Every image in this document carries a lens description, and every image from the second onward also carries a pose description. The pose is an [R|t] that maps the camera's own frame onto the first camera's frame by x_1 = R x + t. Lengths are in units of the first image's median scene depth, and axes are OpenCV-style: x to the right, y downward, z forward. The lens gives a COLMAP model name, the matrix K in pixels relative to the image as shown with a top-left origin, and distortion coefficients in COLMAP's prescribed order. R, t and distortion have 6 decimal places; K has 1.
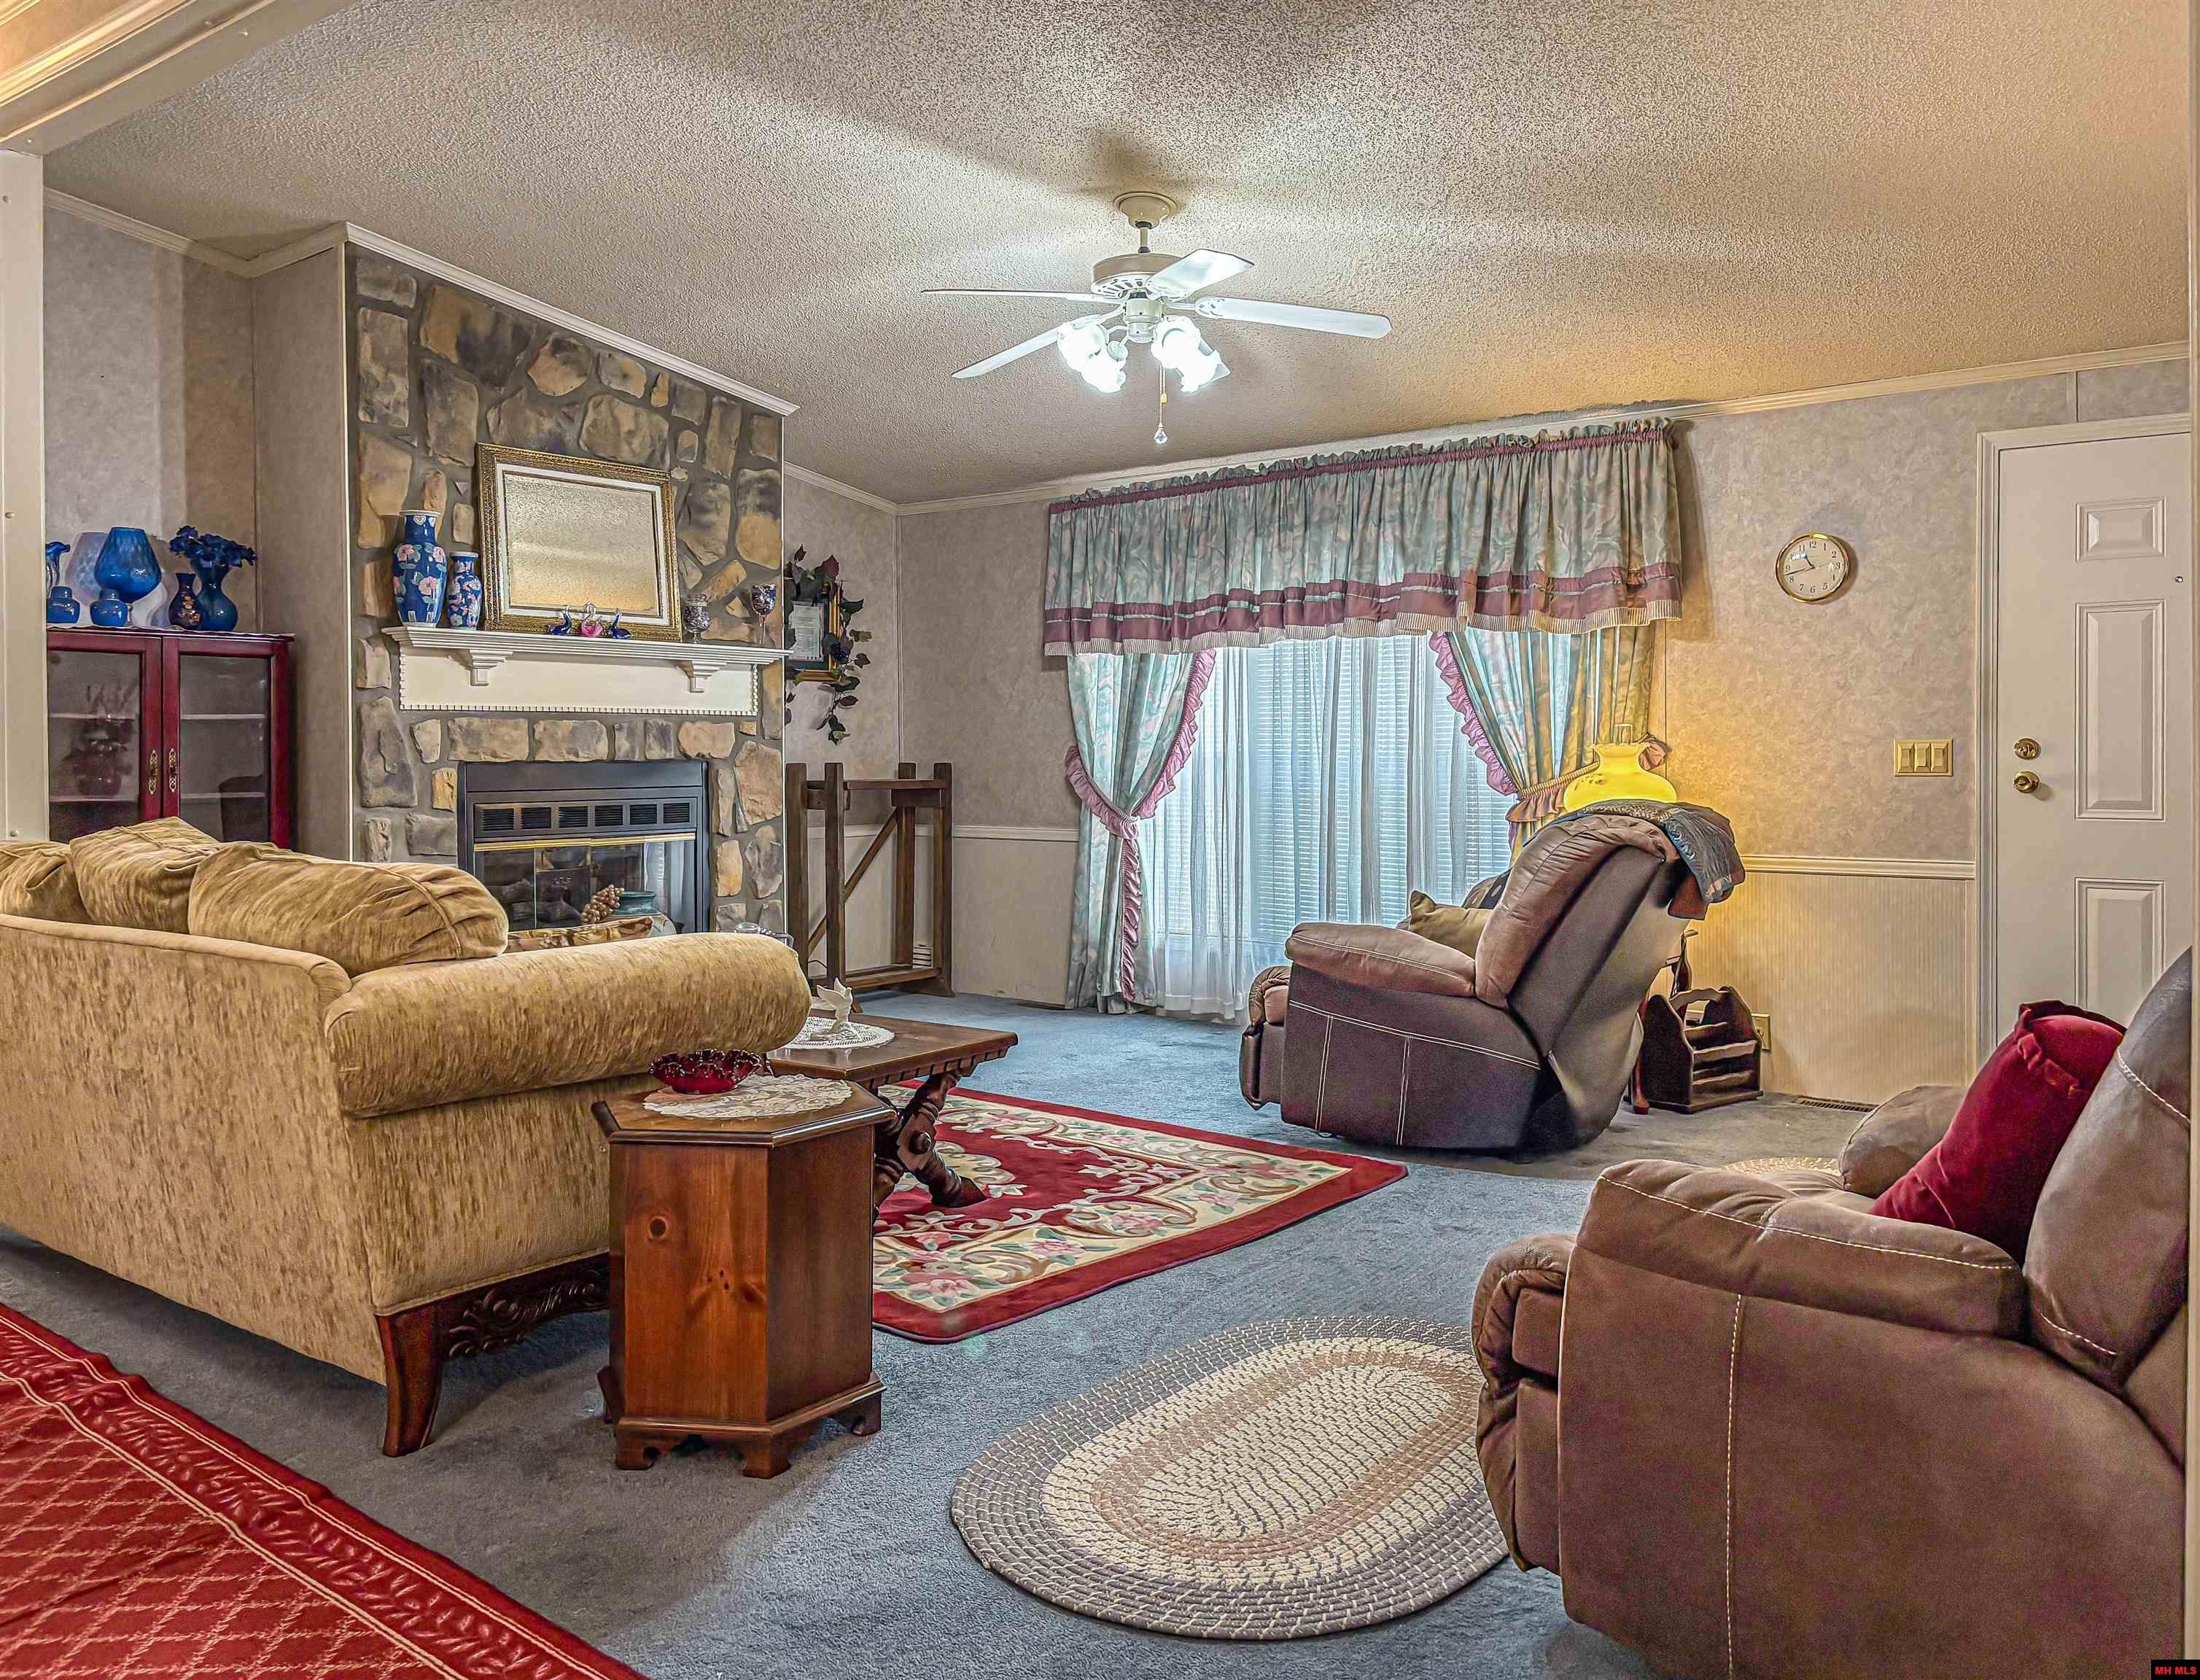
lens RADIAL K [[1726.9, 0, 1121.2], [0, 1726.9, 751.5], [0, 0, 1]] dist [0.010563, -0.001411]
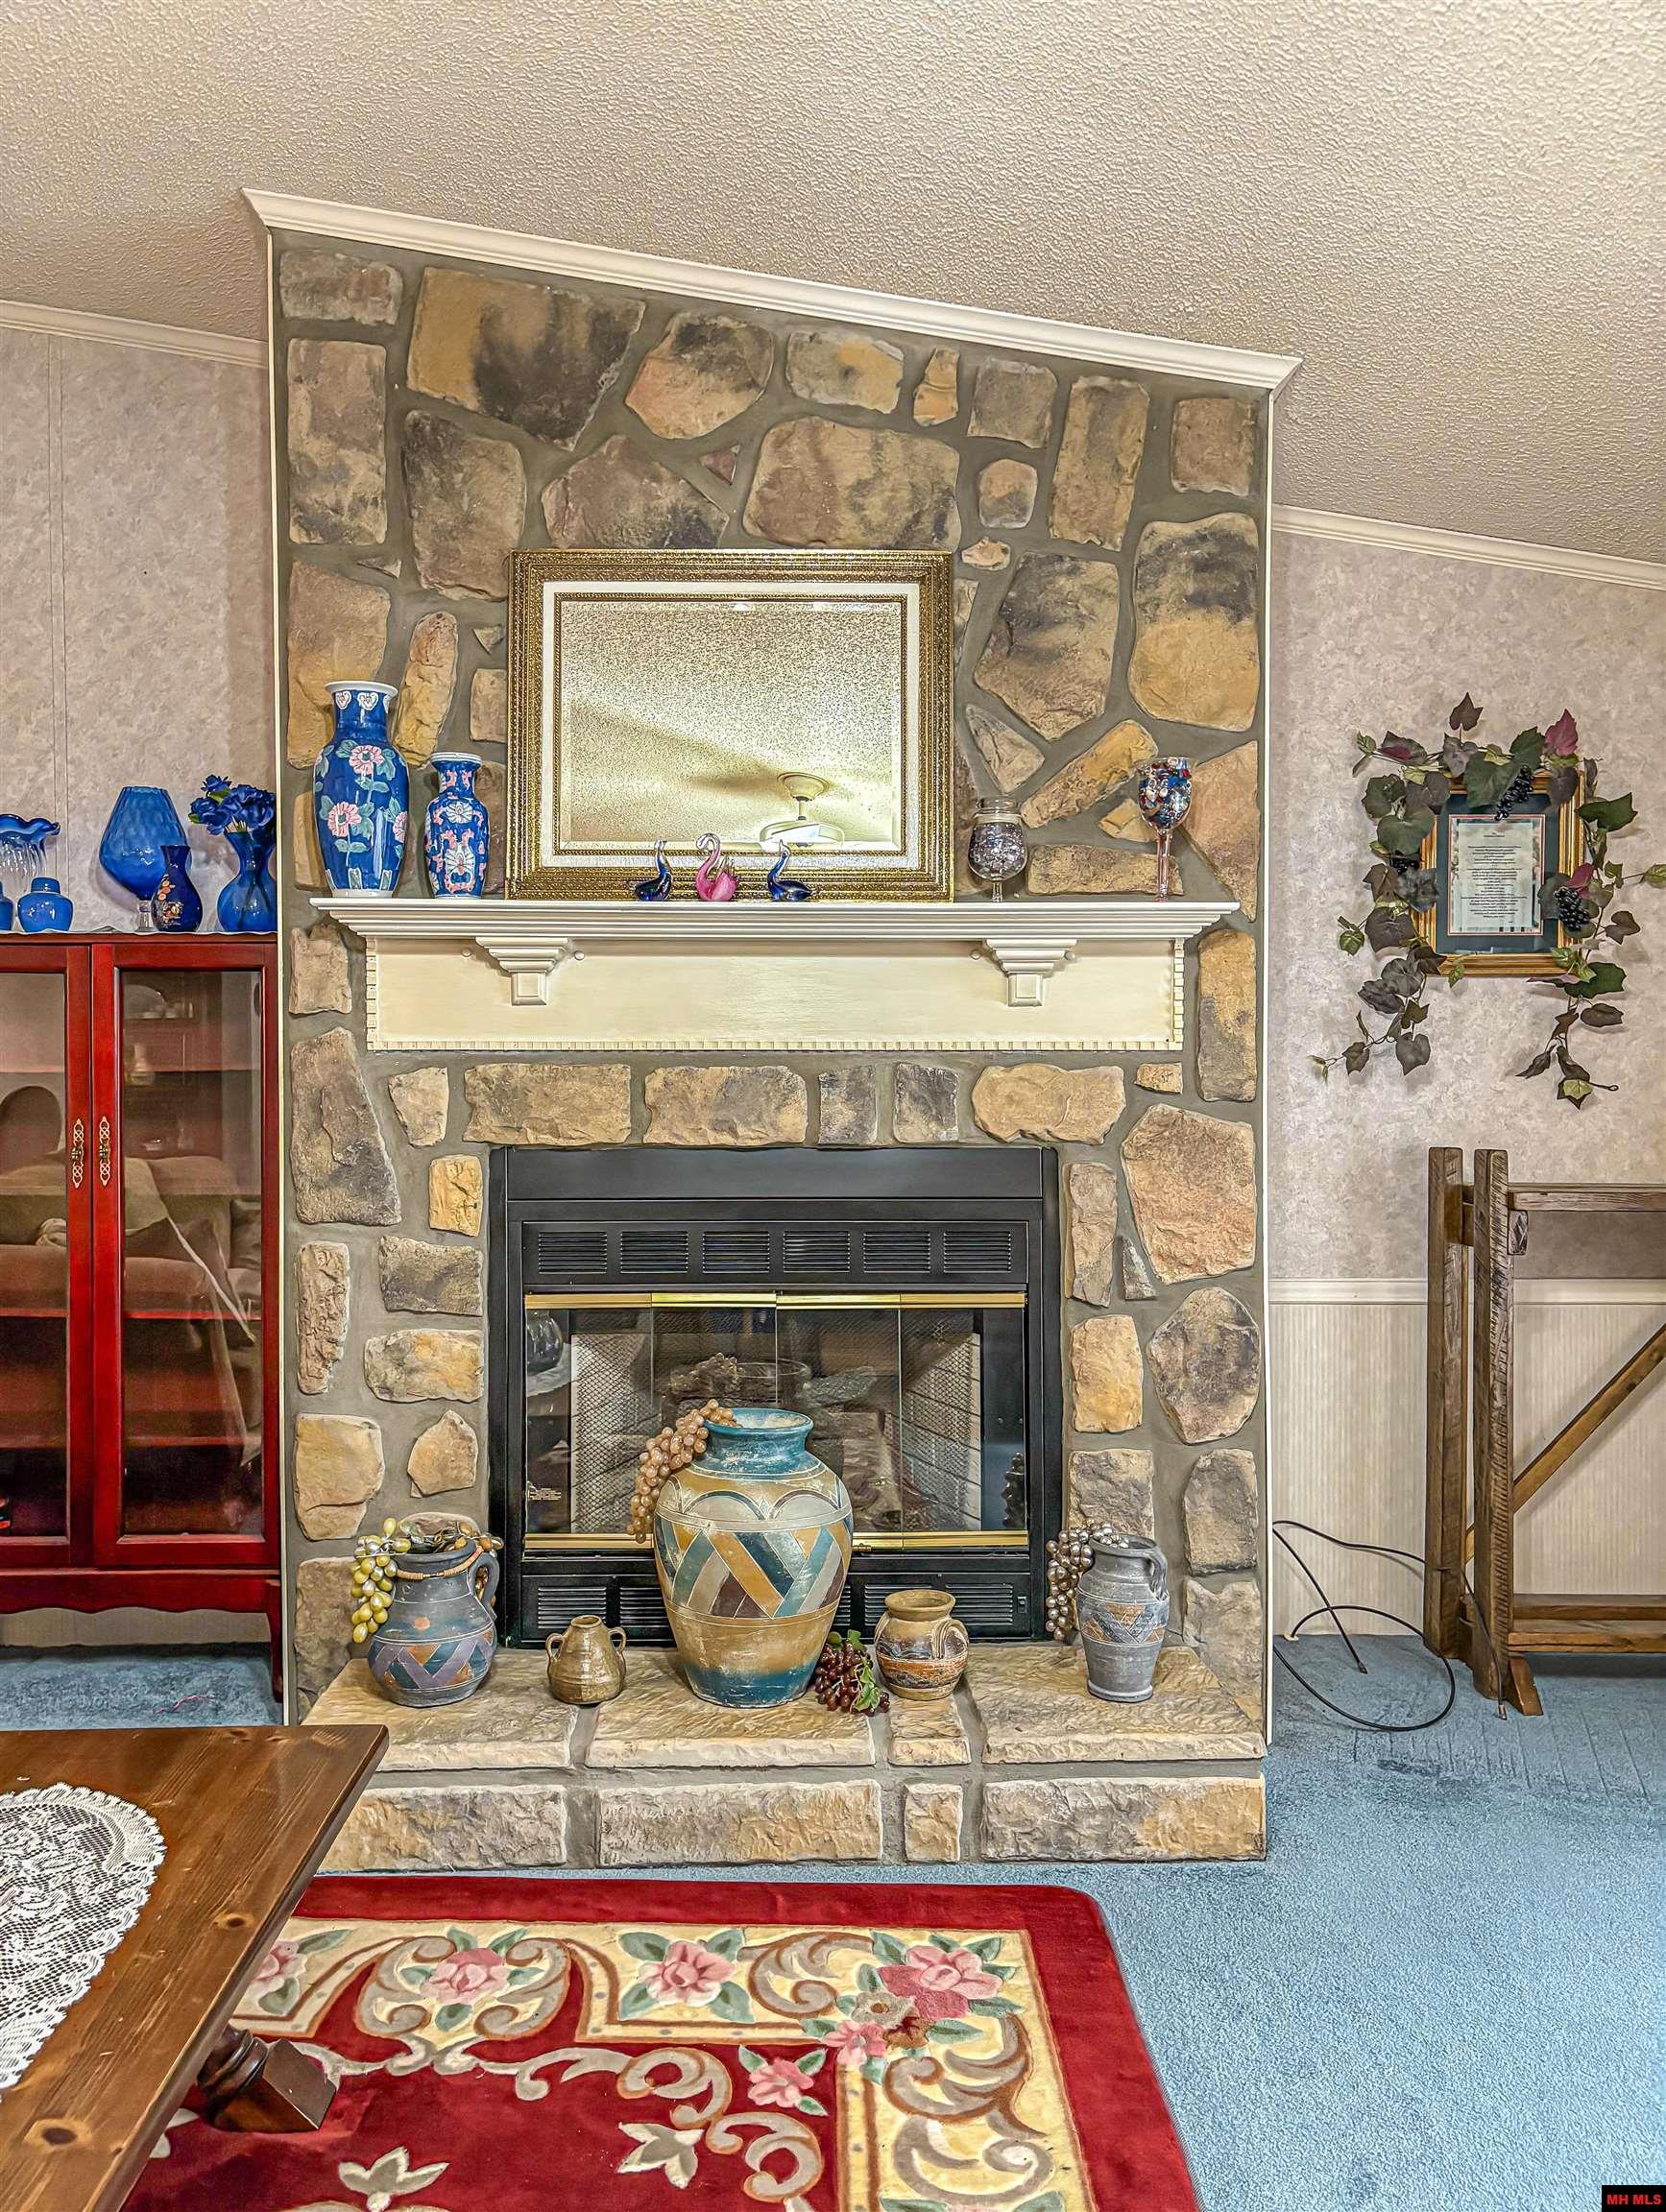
lens RADIAL K [[1699.2, 0, 834.8], [0, 1699.2, 1112.4], [0, 0, 1]] dist [0.024545, 0.004948]
pose [[0.620112, 0.008538, -0.784467, 0.101798], [-0.002442, 0.999957, 0.008953, -0.008955], [0.784510, -0.003636, 0.620106, 0.719876]]
